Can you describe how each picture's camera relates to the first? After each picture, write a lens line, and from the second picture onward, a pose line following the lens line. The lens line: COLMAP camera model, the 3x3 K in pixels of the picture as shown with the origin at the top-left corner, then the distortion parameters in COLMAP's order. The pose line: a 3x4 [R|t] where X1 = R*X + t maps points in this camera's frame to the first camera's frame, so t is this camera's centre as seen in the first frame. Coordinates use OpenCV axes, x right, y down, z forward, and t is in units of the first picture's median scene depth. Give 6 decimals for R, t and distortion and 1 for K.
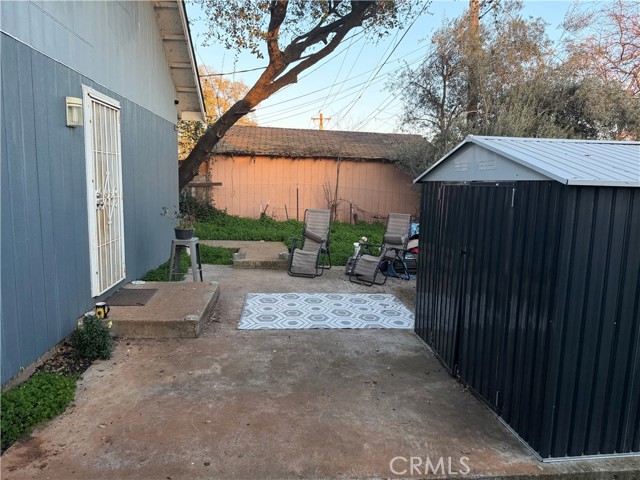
lens RADIAL K [[454.7, 0, 321.4], [0, 454.7, 240.0], [0, 0, 1]] dist [0.029289, -0.023106]
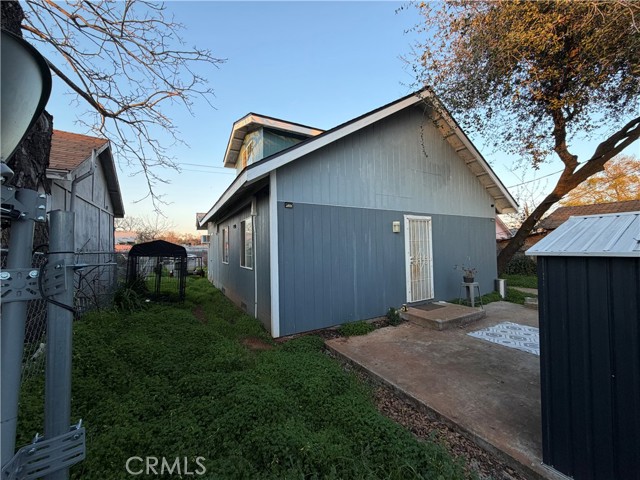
lens RADIAL K [[256.7, 0, 316.7], [0, 256.7, 242.6], [0, 0, 1]] dist [0.002908, 0.000309]
pose [[0.420440, -0.040458, -0.906418, 0.551536], [-0.093989, 0.991689, -0.087861, -0.020537], [0.902439, 0.122134, 0.413143, 0.003106]]
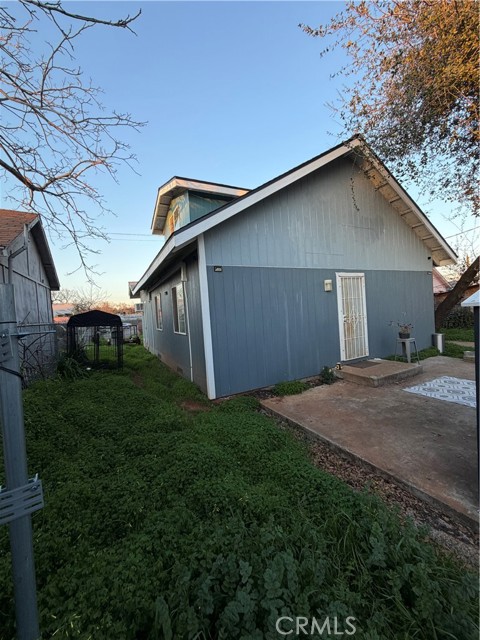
lens RADIAL K [[256.7, 0, 237.5], [0, 256.7, 320.3], [0, 0, 1]] dist [0.002908, 0.000309]
pose [[0.378650, -0.008577, -0.925500, 0.557502], [-0.050137, 0.998299, -0.029764, -0.016799], [0.924181, 0.057672, 0.377576, 0.005288]]
